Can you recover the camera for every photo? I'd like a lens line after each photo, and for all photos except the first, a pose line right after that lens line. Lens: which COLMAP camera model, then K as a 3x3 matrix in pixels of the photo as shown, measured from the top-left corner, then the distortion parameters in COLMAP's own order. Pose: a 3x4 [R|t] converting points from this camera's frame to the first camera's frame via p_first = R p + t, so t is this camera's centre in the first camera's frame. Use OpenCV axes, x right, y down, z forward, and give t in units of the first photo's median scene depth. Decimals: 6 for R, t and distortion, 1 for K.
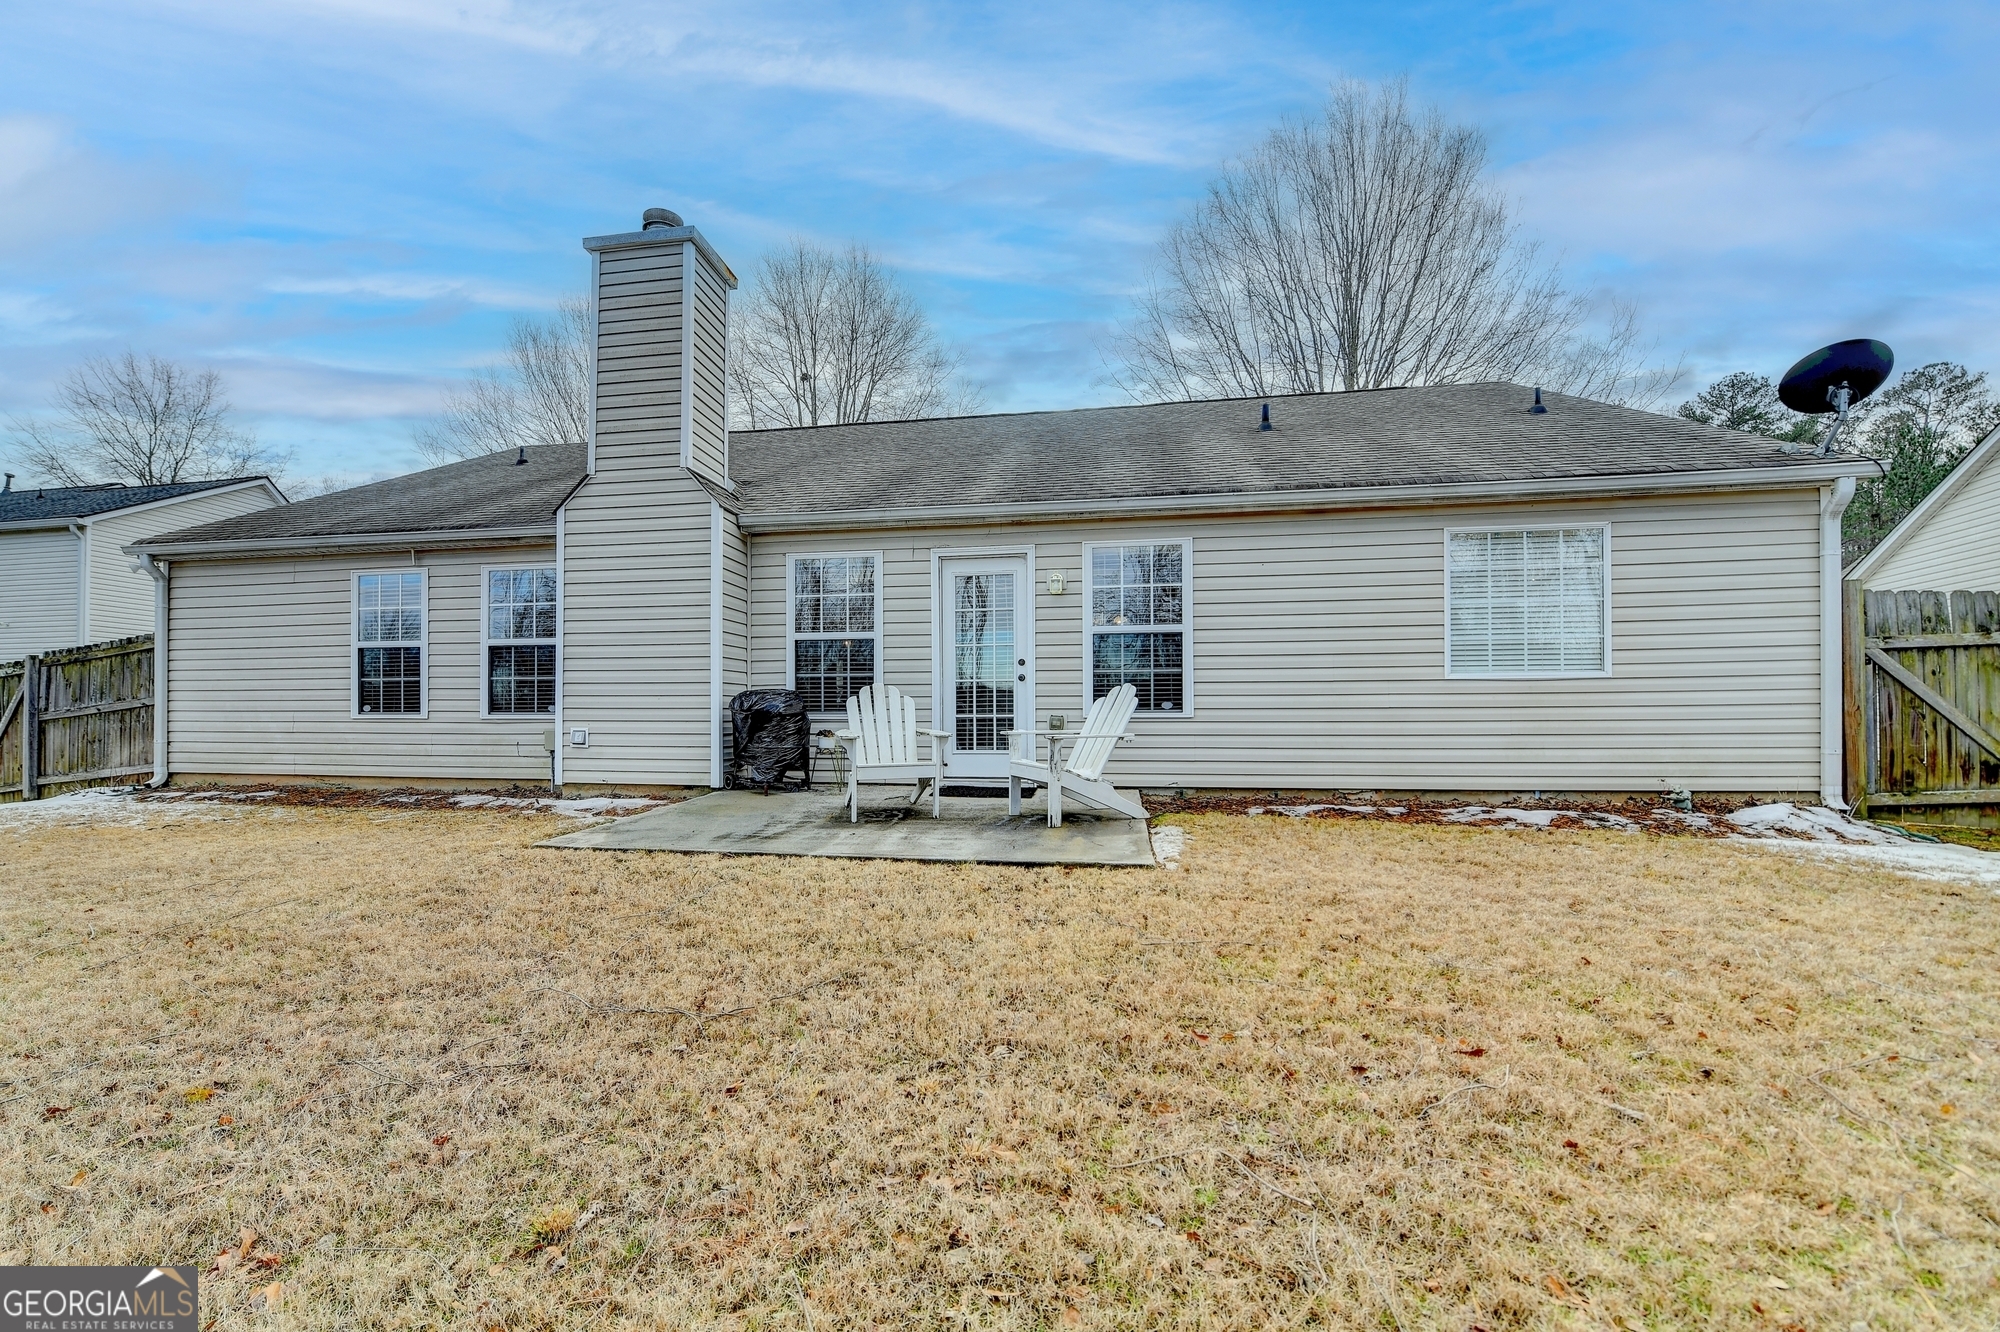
lens RADIAL K [[826.2, 0, 968.3], [0, 826.2, 667.6], [0, 0, 1]] dist [-0.017362, -0.000348]
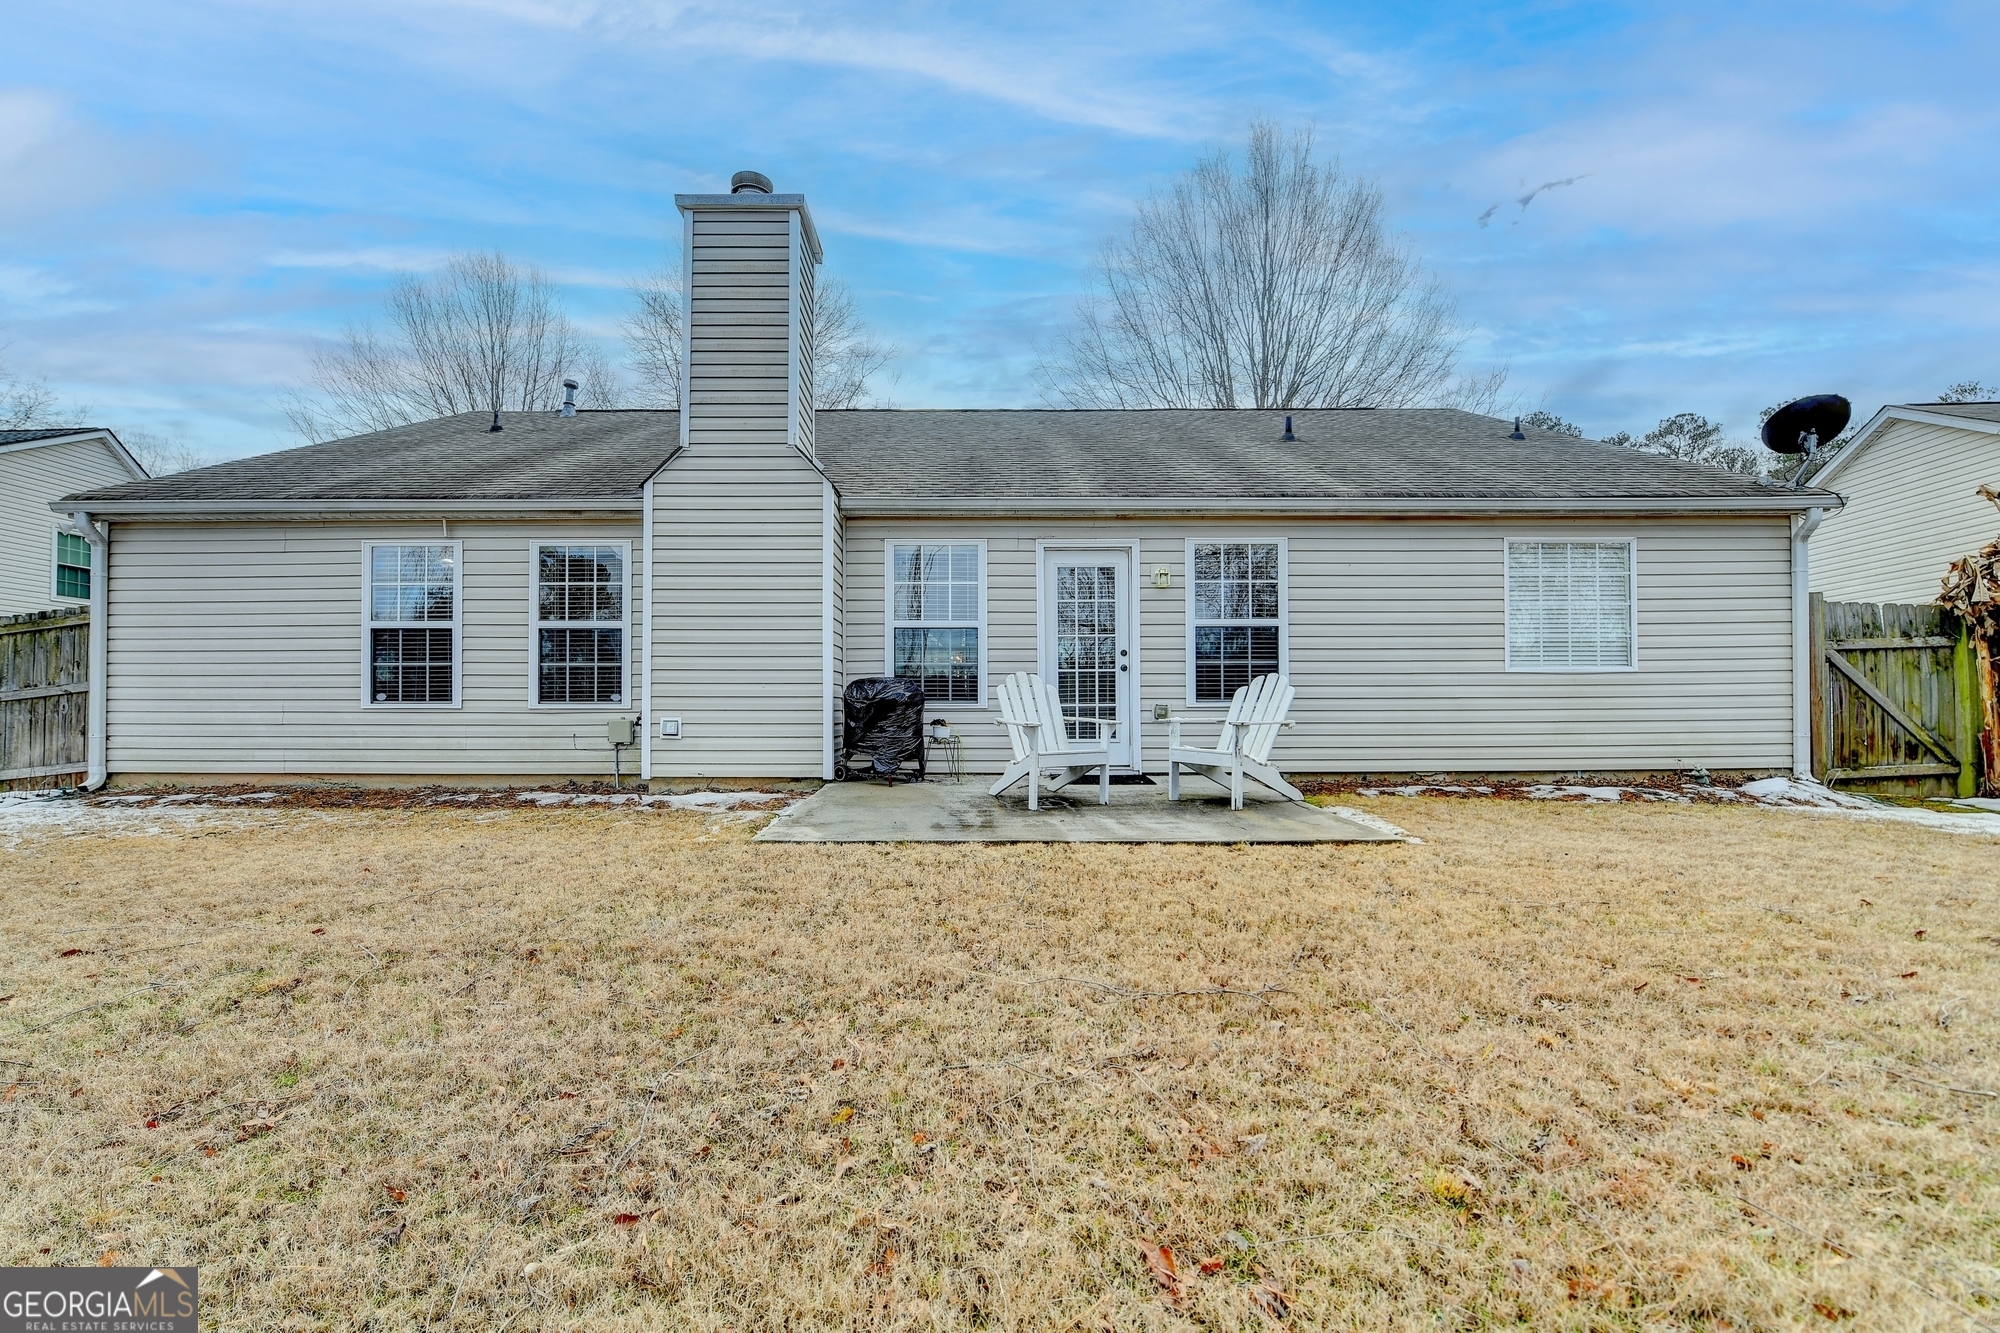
lens RADIAL K [[824.4, 0, 967.8], [0, 824.4, 656.1], [0, 0, 1]] dist [-0.017193, -0.000682]
pose [[0.984732, 0.011478, 0.173701, -0.310522], [-0.010055, 0.999908, -0.009070, 0.008831], [-0.173789, 0.007185, 0.984757, 0.026131]]
